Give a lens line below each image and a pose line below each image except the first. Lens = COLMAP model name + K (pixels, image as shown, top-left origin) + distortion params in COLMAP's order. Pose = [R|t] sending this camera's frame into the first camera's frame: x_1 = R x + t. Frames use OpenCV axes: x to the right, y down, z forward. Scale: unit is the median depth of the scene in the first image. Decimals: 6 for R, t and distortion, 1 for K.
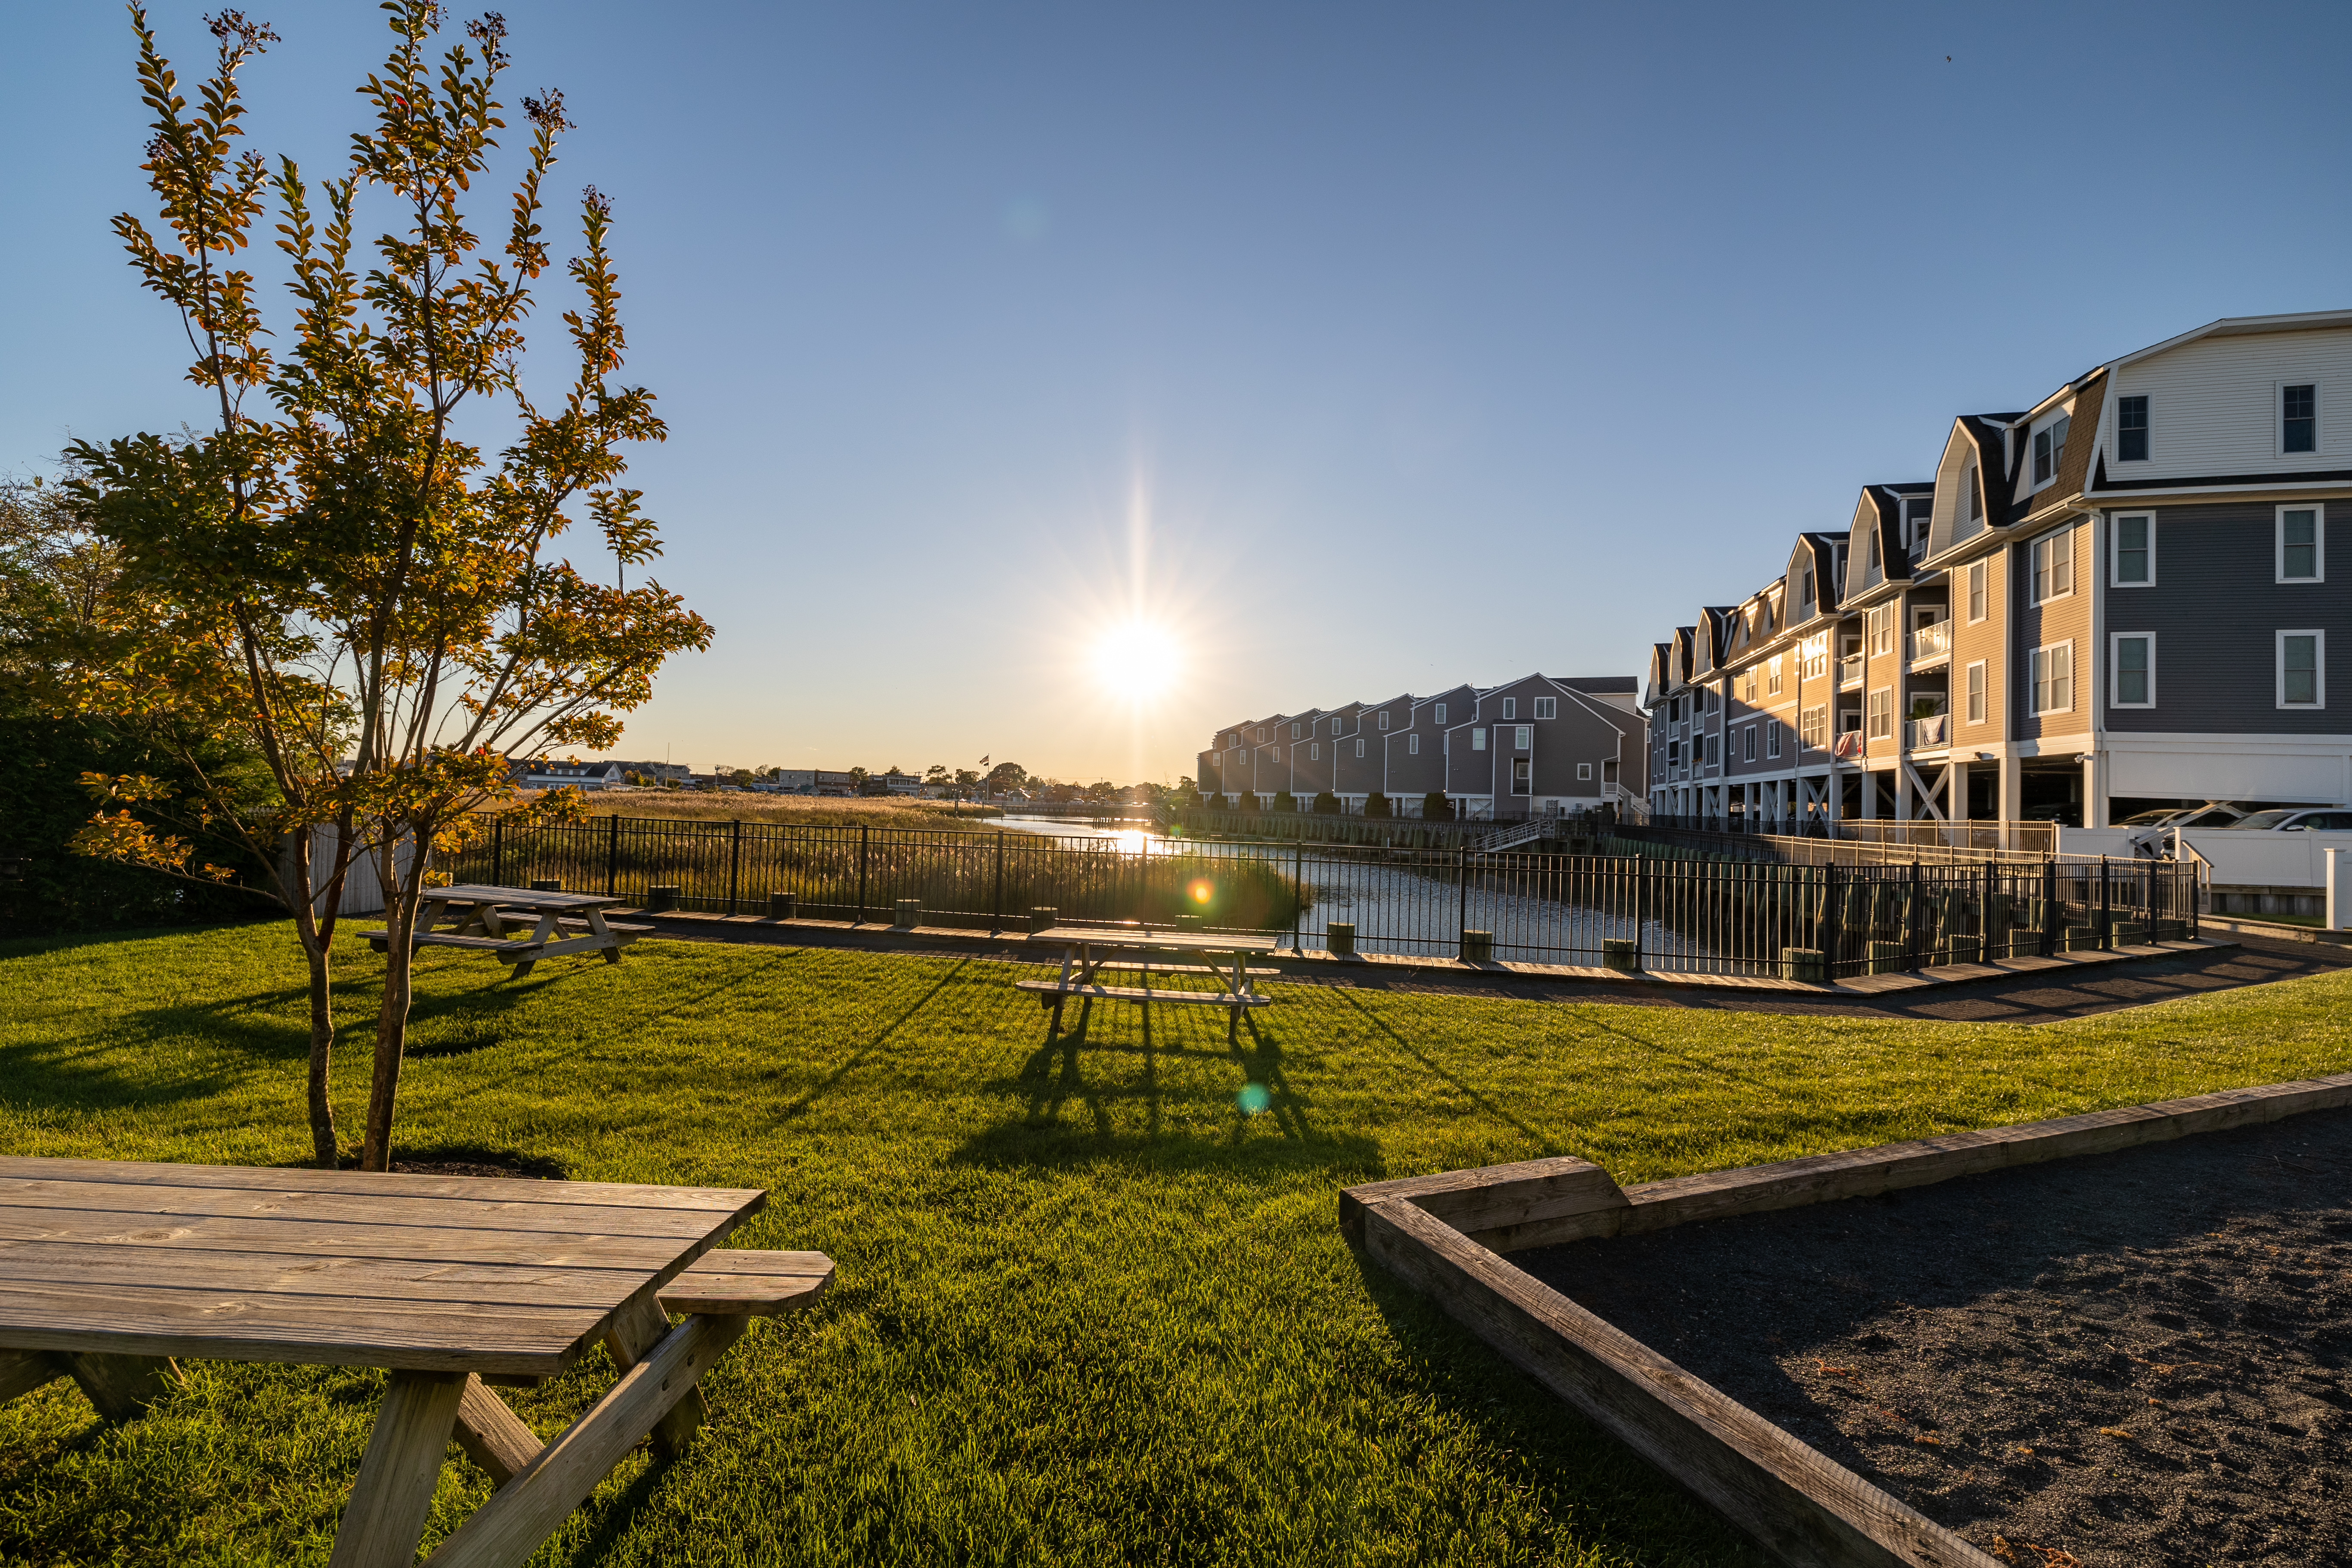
lens RADIAL K [[998.5, 0, 1176.0], [0, 998.5, 784.0], [0, 0, 1]] dist [0.006131, -0.000132]
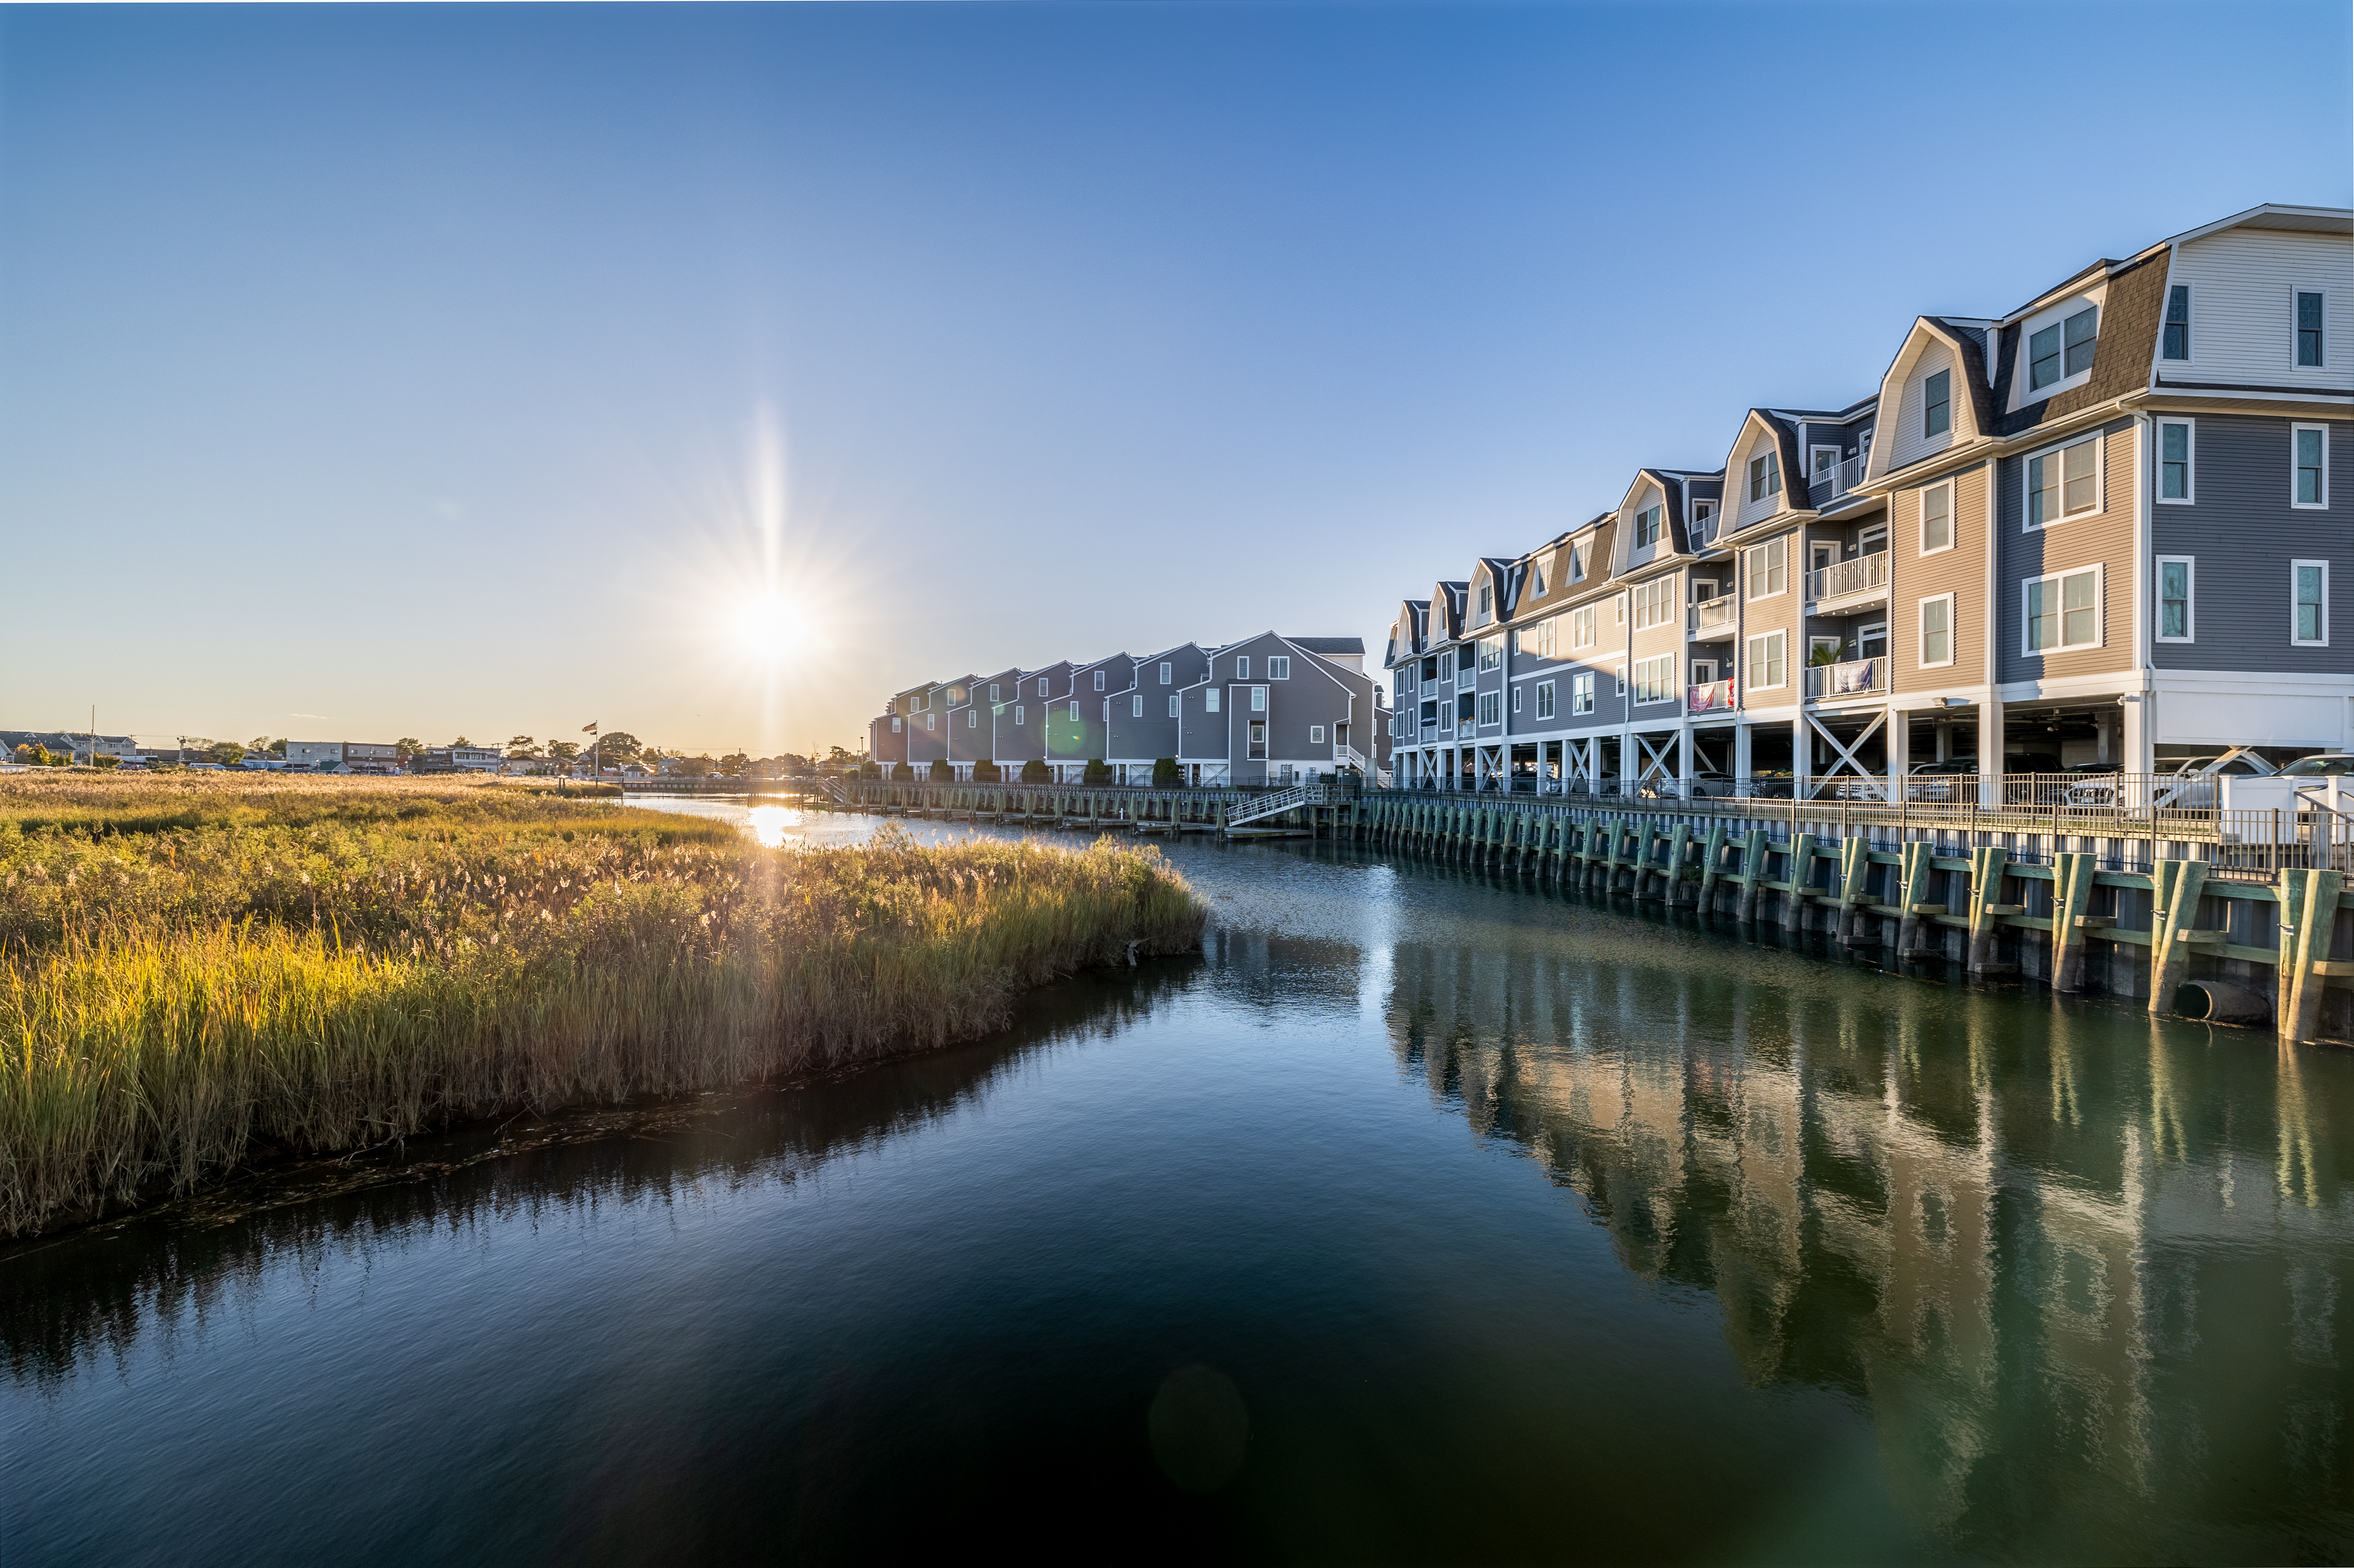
lens RADIAL K [[999.3, 0, 1177.0], [0, 999.3, 784.0], [0, 0, 1]] dist [0.006131, -0.000132]
pose [[0.940441, -0.021360, 0.339286, -0.076469], [0.011026, 0.999416, 0.032355, 0.004441], [-0.339779, -0.026687, 0.940127, 0.208623]]
